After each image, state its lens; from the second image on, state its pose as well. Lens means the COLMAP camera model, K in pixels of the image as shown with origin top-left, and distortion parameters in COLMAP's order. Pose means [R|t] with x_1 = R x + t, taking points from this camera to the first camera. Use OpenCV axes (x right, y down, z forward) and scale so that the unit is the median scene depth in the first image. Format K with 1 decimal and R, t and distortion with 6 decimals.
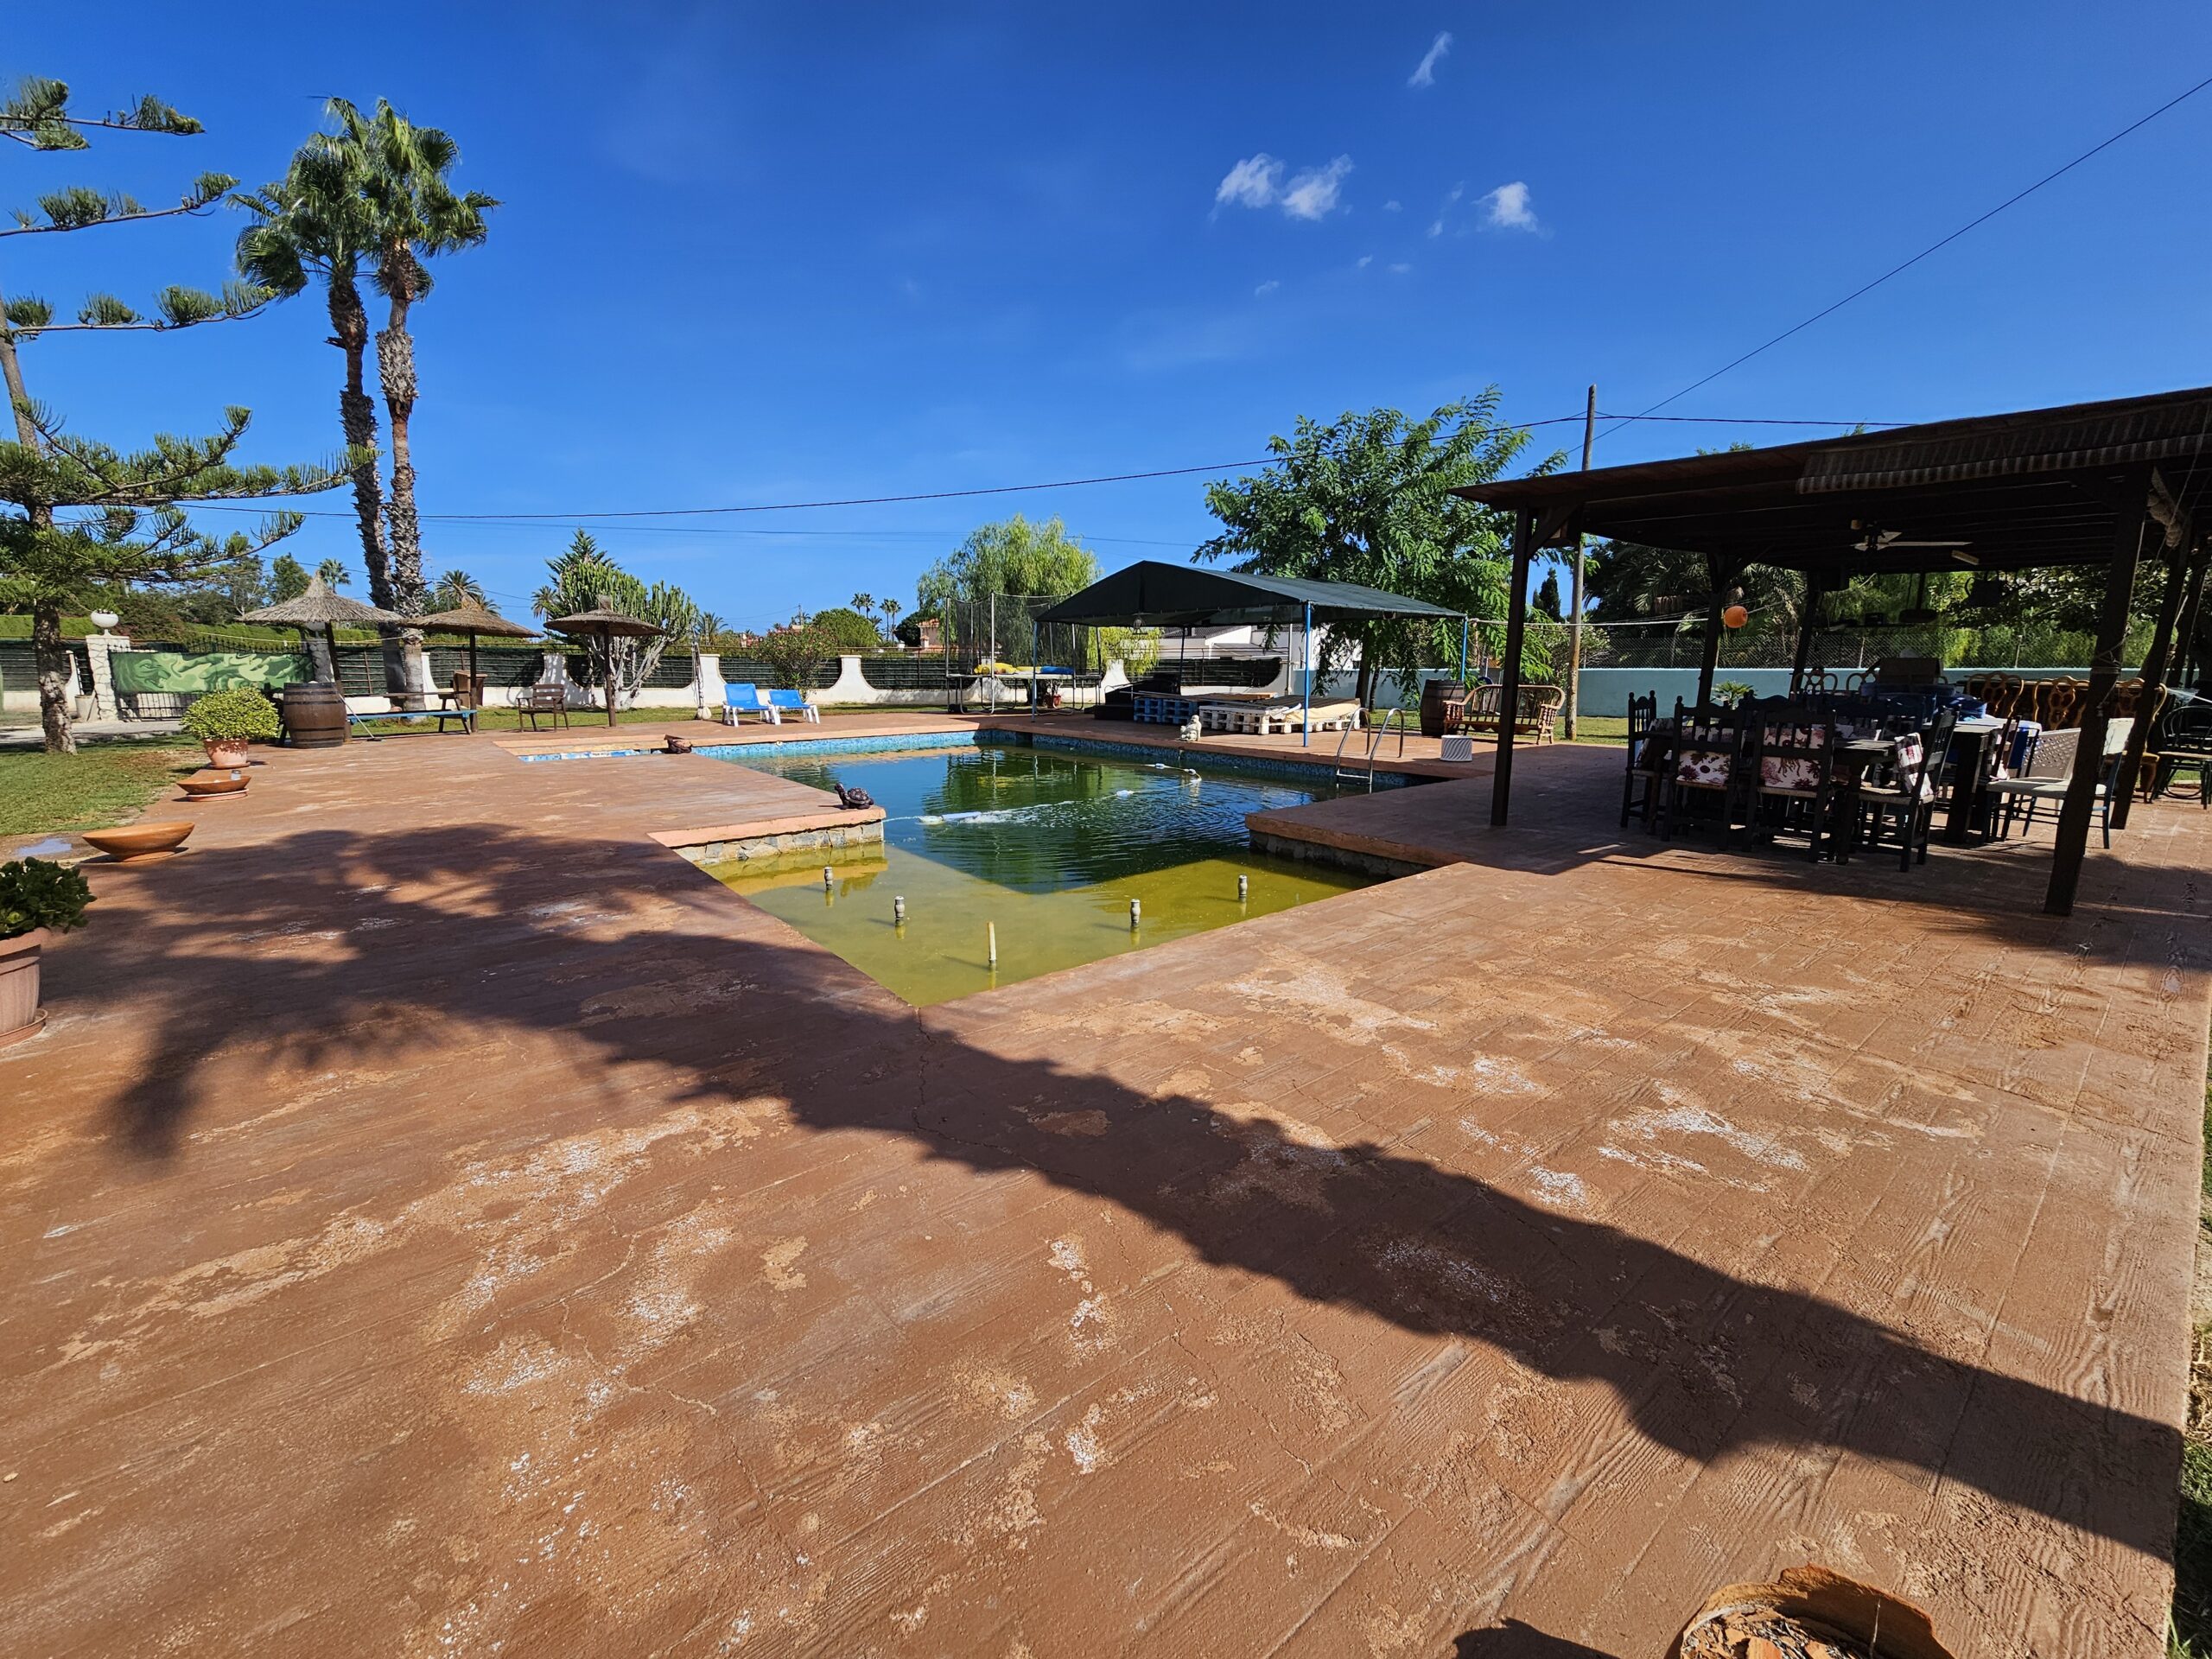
lens RADIAL K [[897.5, 0, 1091.7], [0, 897.5, 808.7], [0, 0, 1]] dist [0.000449, -0.000521]
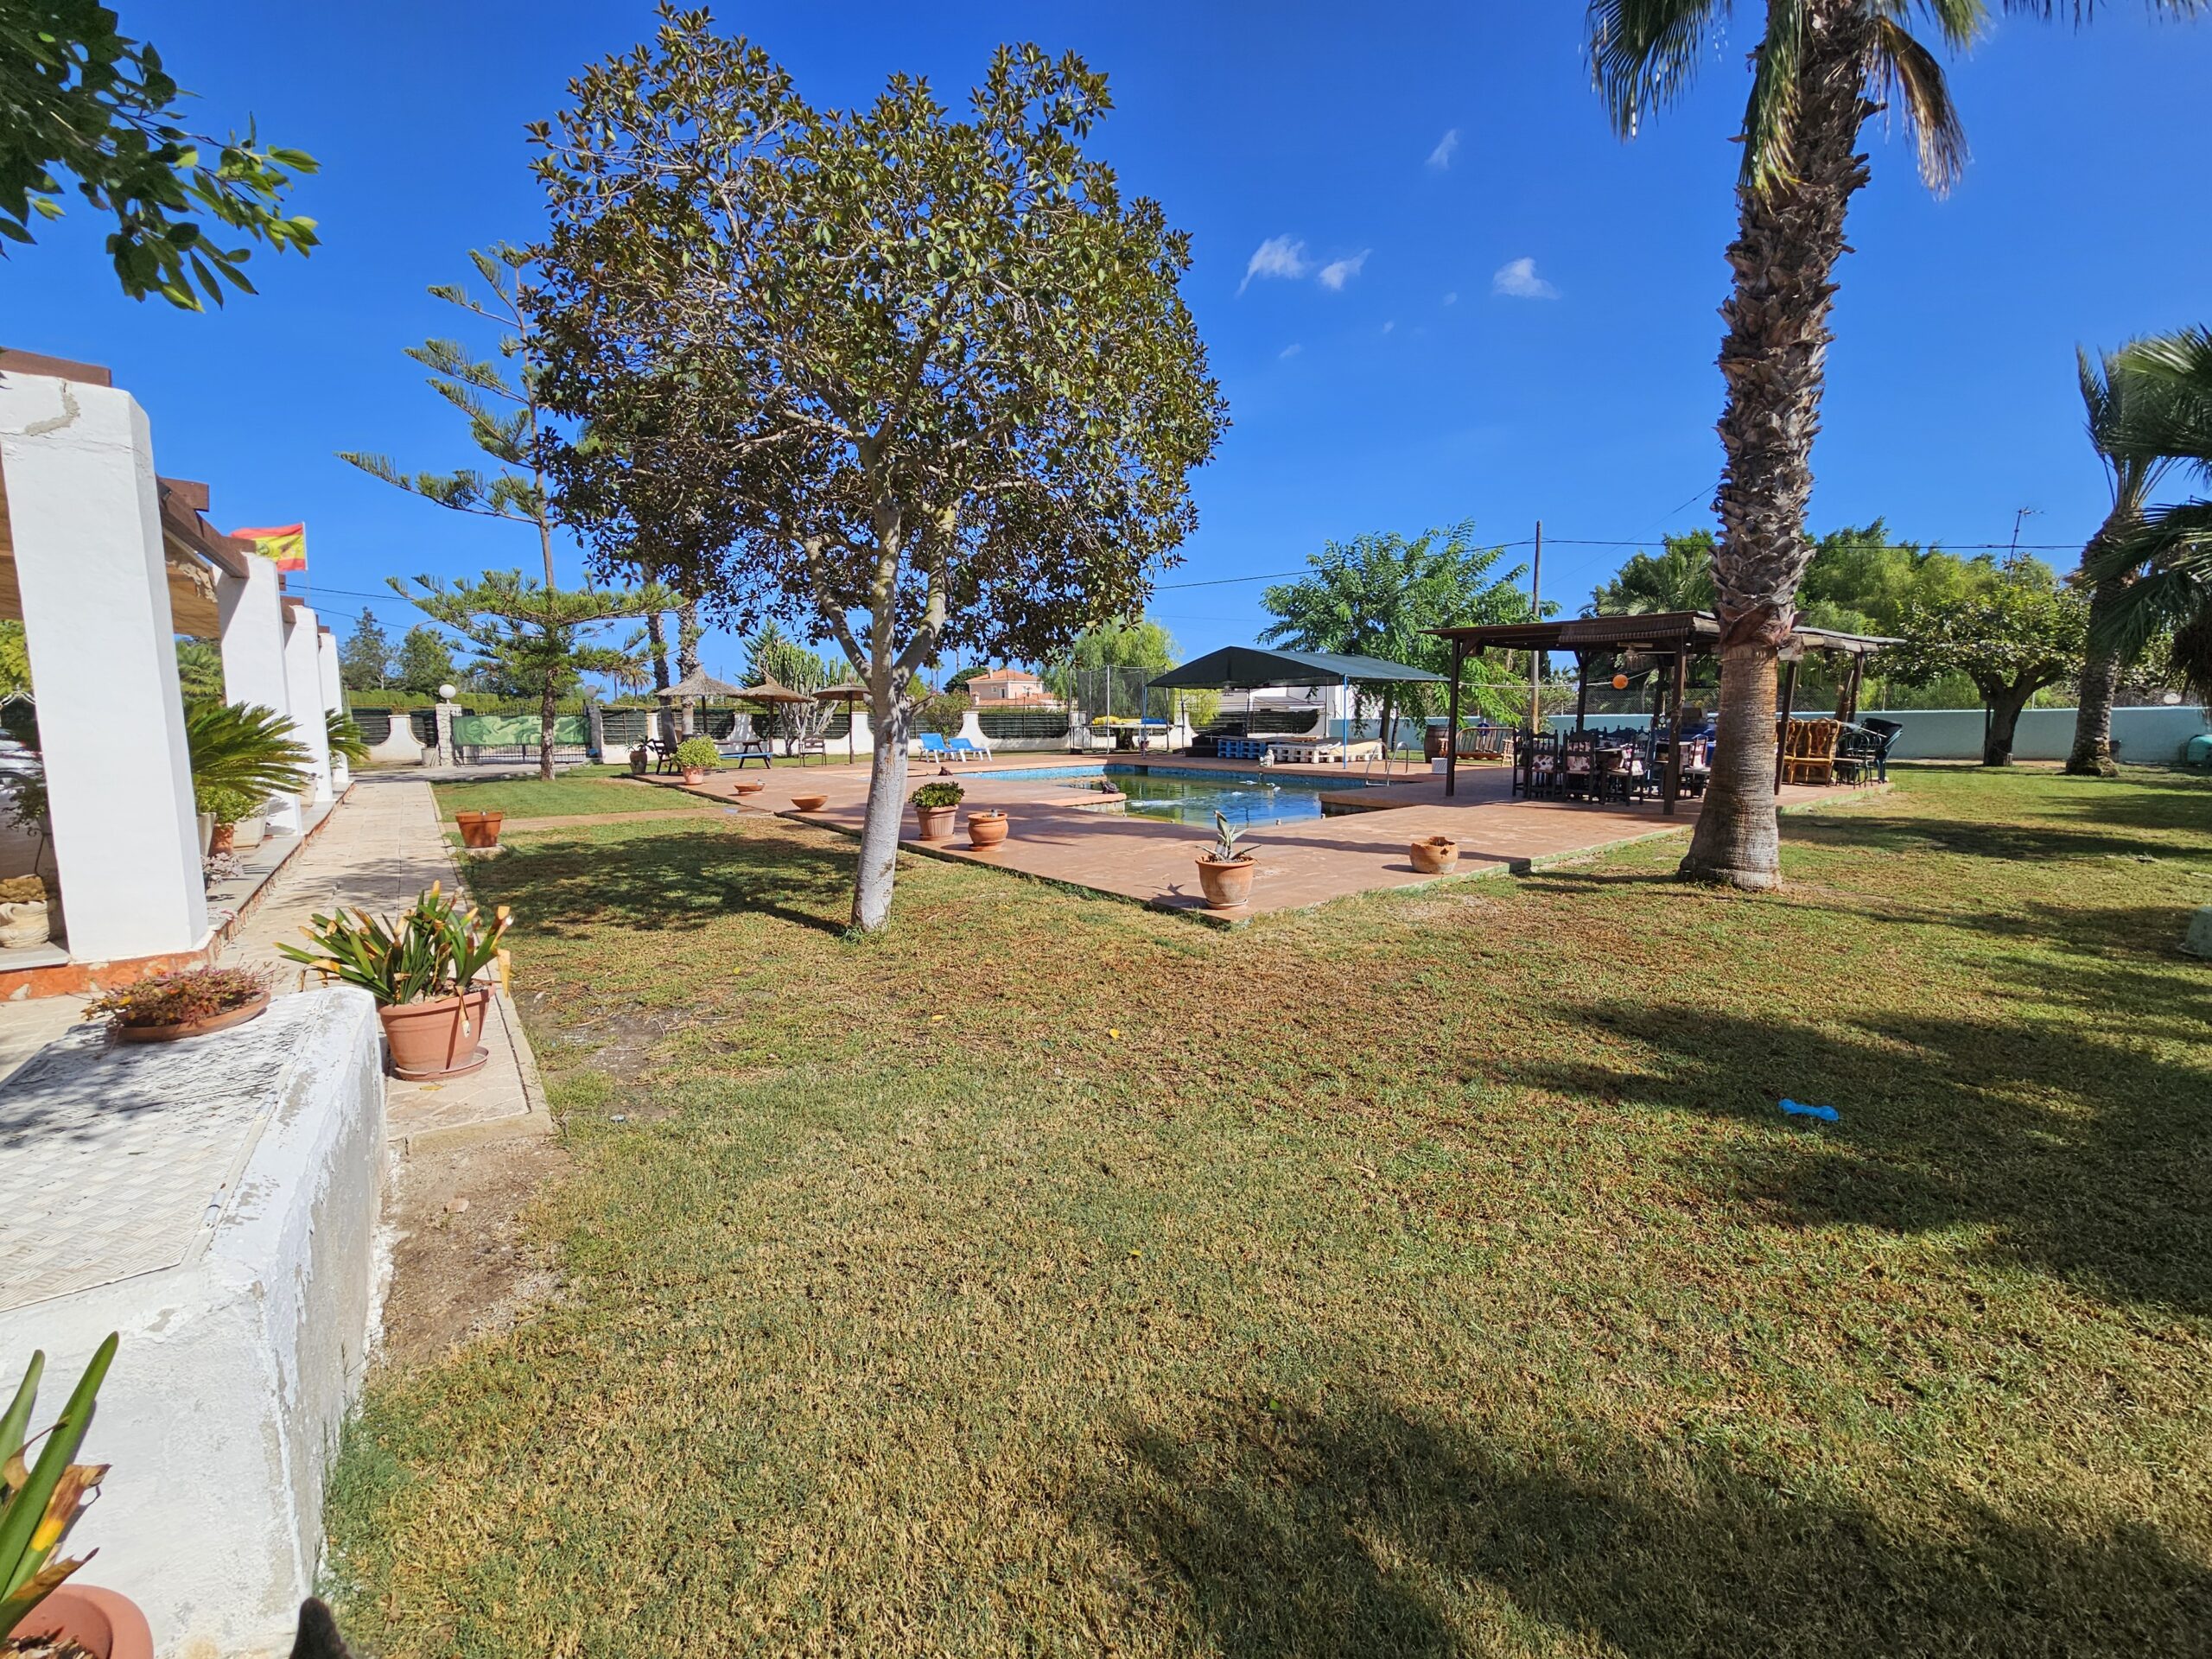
lens RADIAL K [[897.5, 0, 1095.6], [0, 897.5, 807.9], [0, 0, 1]] dist [0.000449, -0.000521]
pose [[0.999588, -0.008977, -0.027268, -0.100087], [0.007377, 0.998277, -0.058218, 0.057621], [0.027744, 0.057993, 0.997931, -0.367209]]
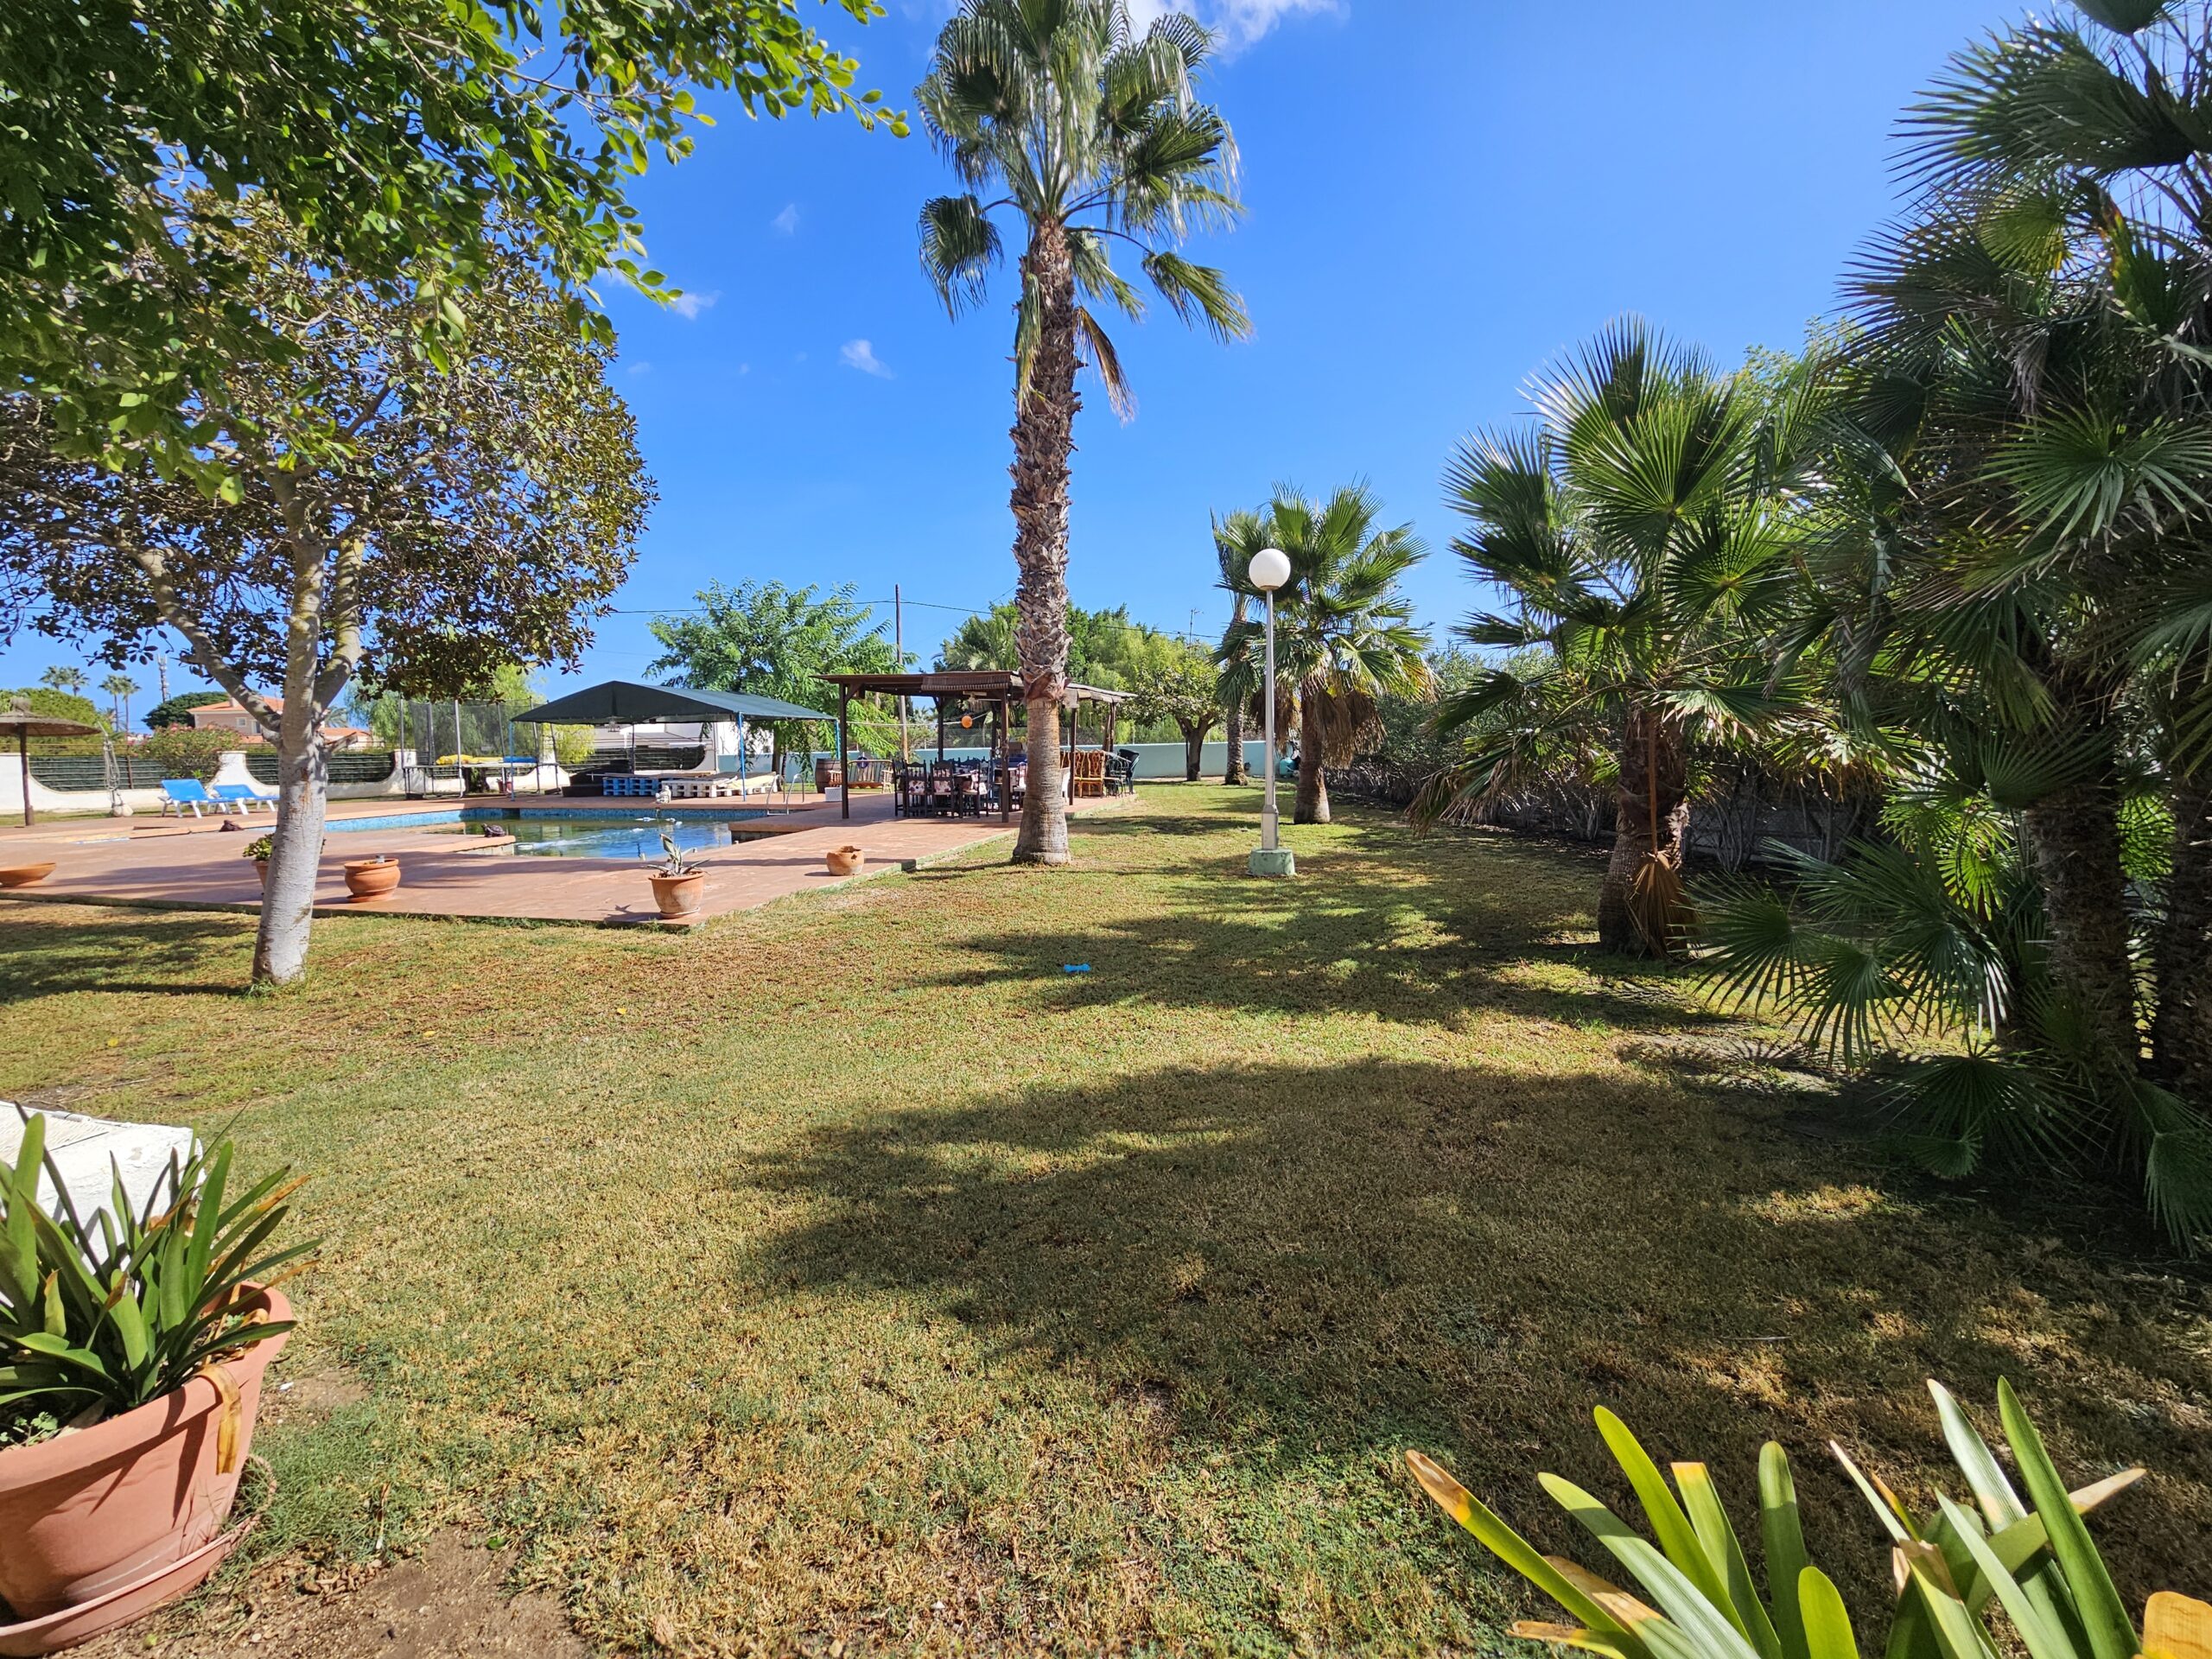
lens RADIAL K [[897.5, 0, 1071.3], [0, 897.5, 806.2], [0, 0, 1]] dist [0.000449, -0.000521]
pose [[0.817243, -0.056424, 0.573525, -0.143242], [0.111099, 0.991953, -0.060721, 0.071108], [-0.565484, 0.113342, 0.816934, -0.445349]]
